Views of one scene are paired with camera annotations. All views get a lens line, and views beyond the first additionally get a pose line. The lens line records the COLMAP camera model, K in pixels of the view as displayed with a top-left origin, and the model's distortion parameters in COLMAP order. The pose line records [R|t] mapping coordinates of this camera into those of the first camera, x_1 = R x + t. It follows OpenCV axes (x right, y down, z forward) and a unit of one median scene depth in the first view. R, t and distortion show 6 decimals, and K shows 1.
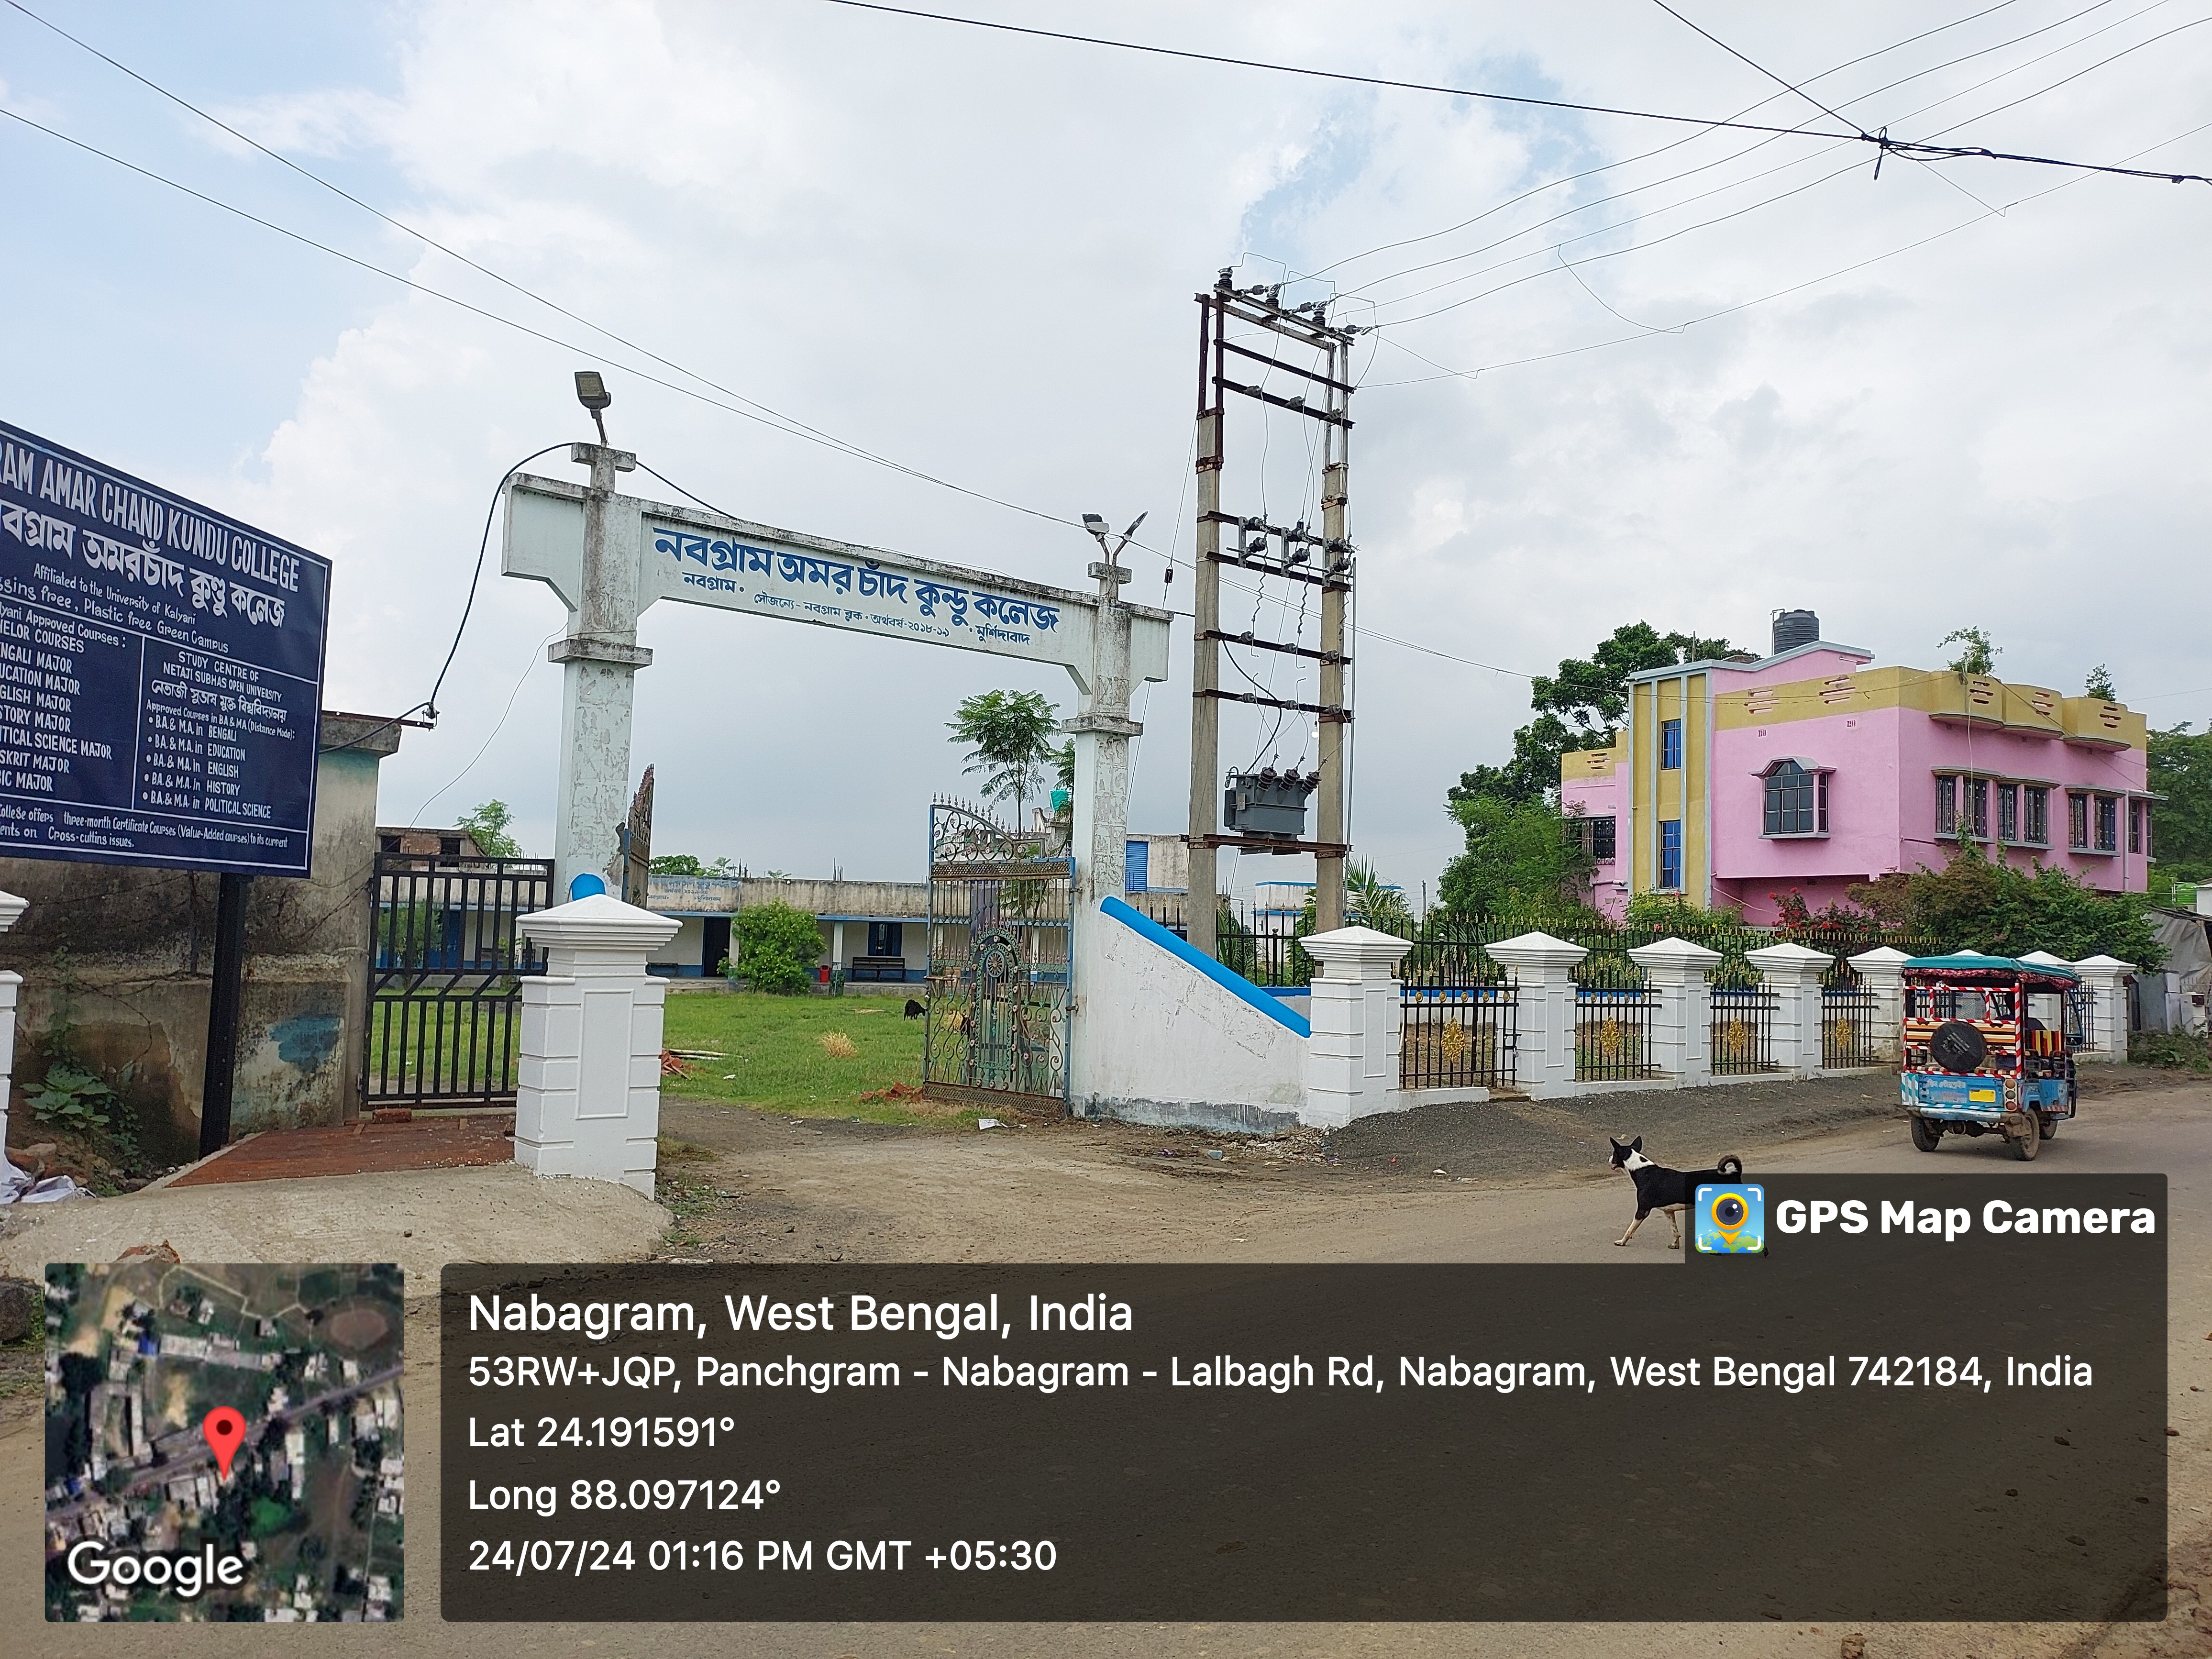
lens RADIAL K [[1536.0, 0, 1112.3], [0, 1536.0, 830.3], [0, 0, 1]] dist [0.009134, 0.009475]
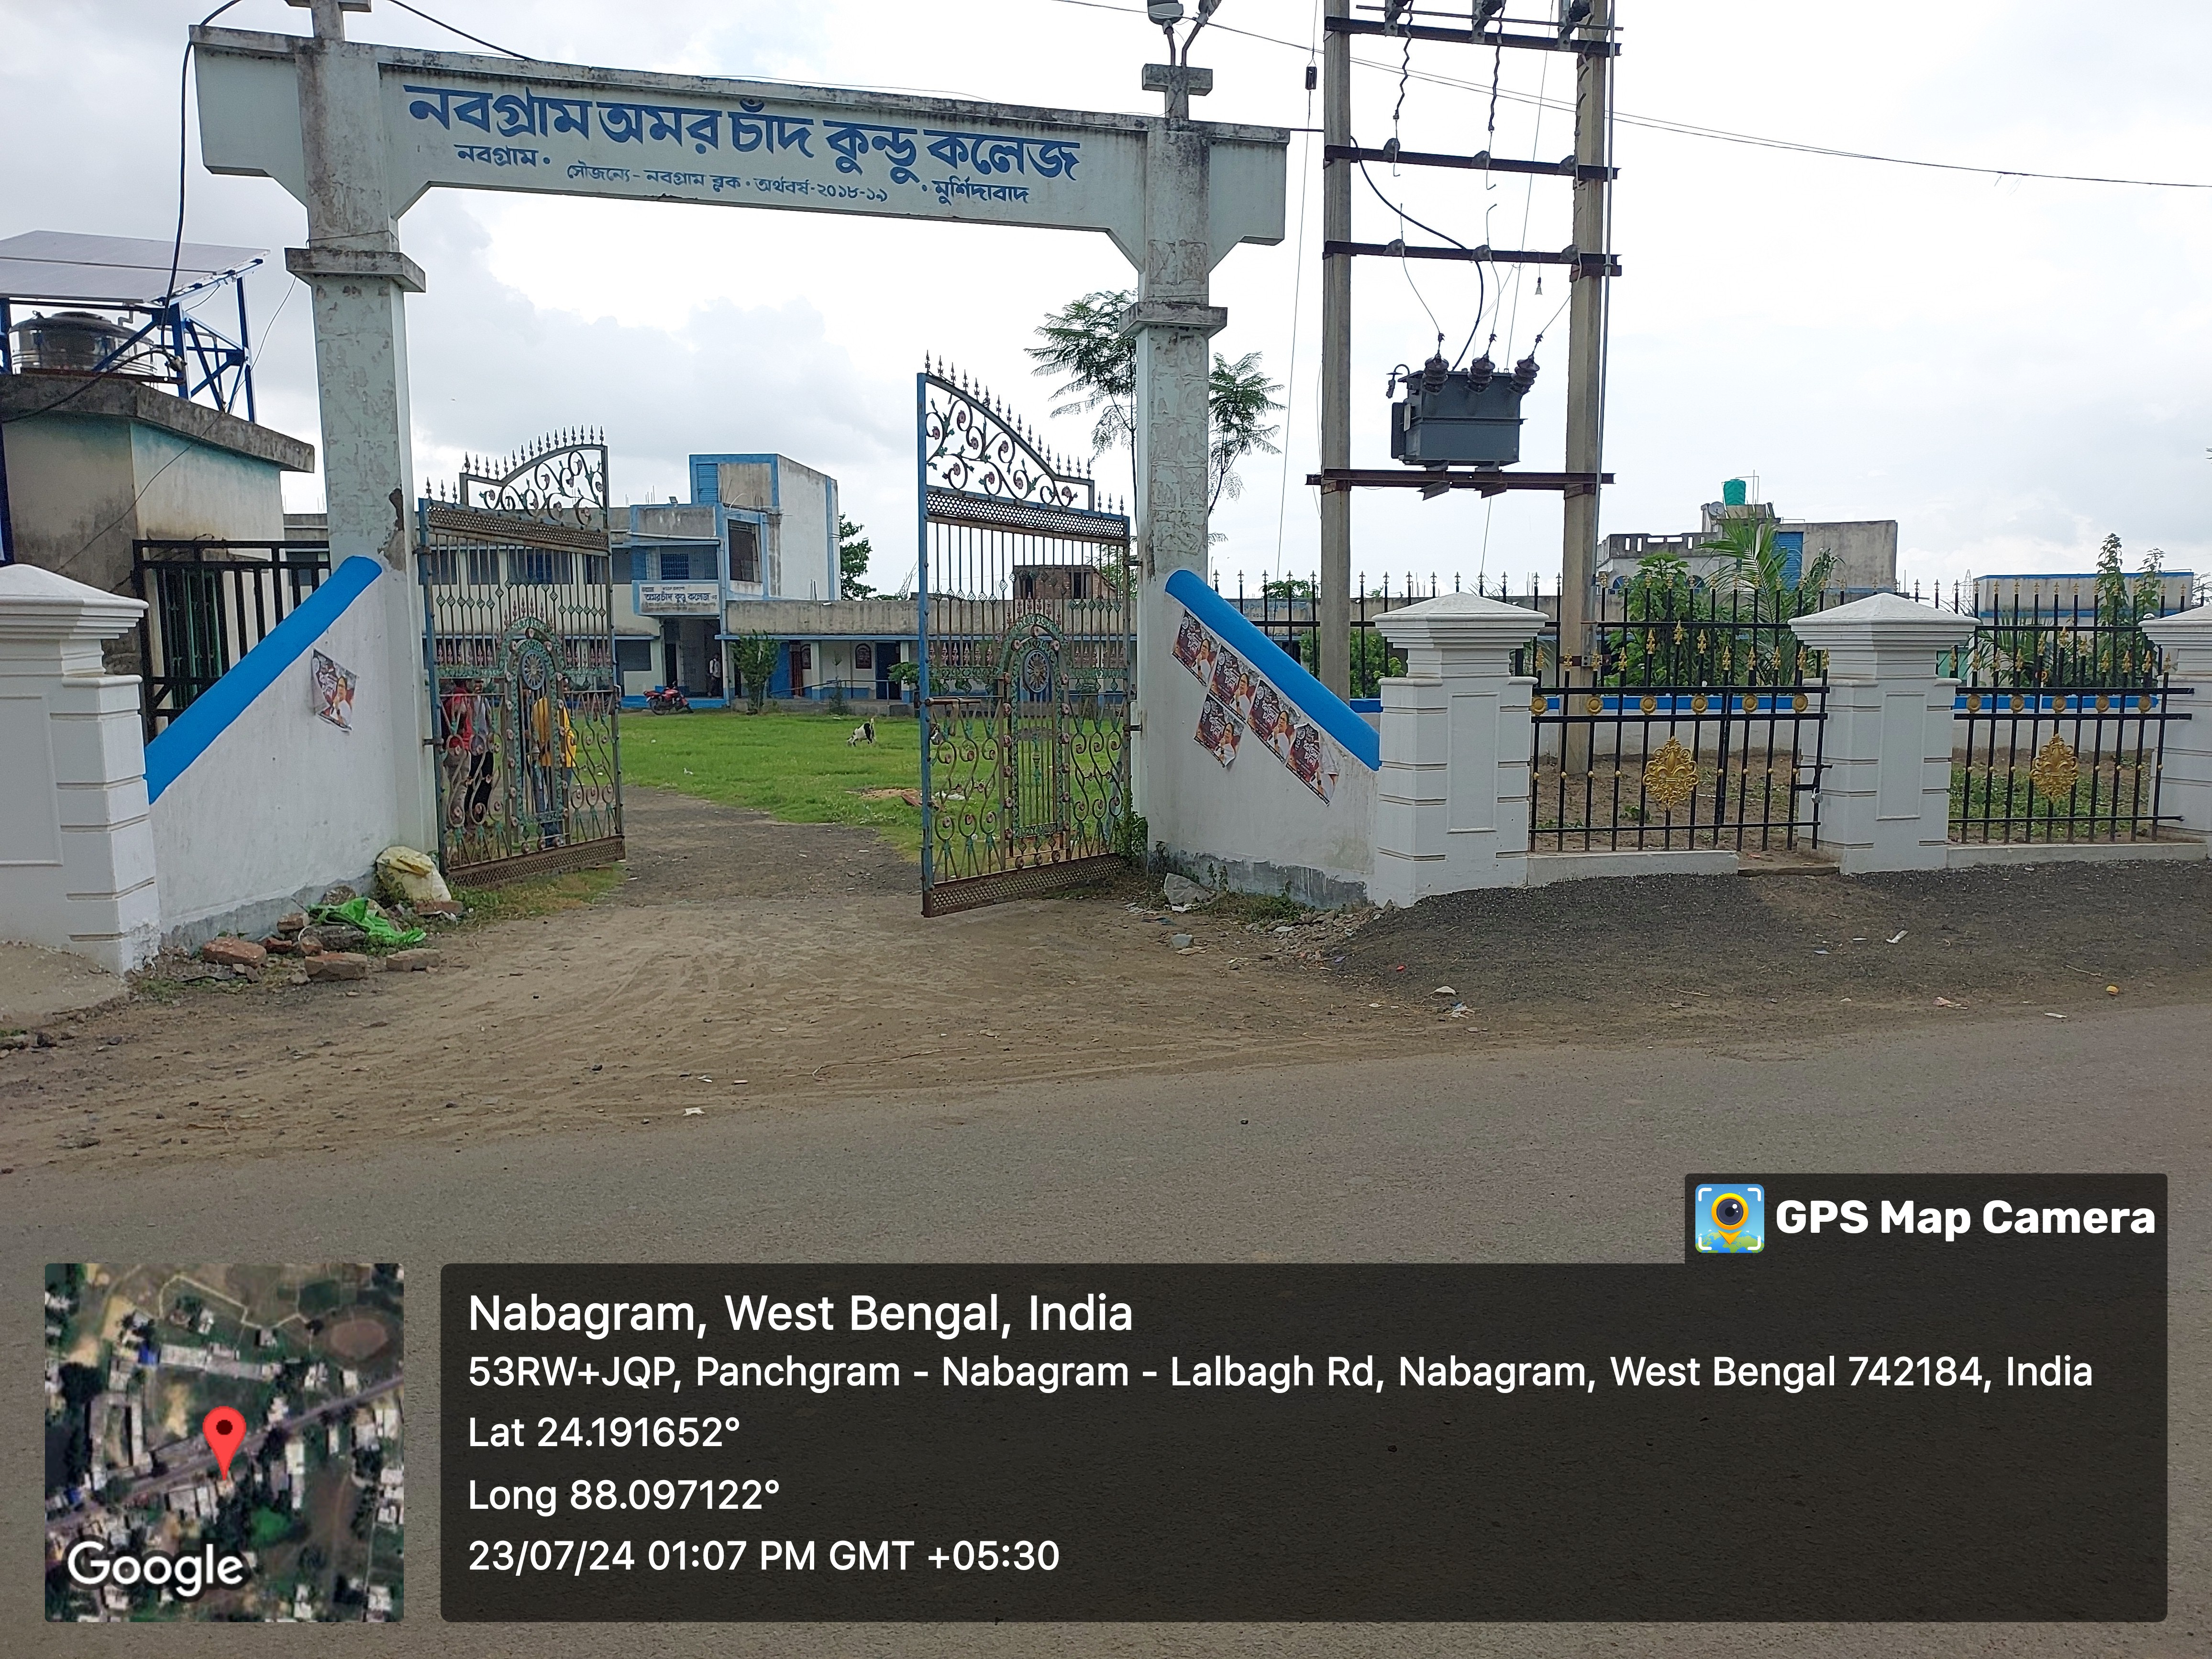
lens RADIAL K [[1536.0, 0, 1109.8], [0, 1536.0, 828.0], [0, 0, 1]] dist [0.009134, 0.009475]
pose [[0.896315, 0.028873, -0.442476, 0.313660], [0.051741, 0.984251, 0.169037, 0.044517], [0.440388, -0.174405, 0.880705, 0.376590]]
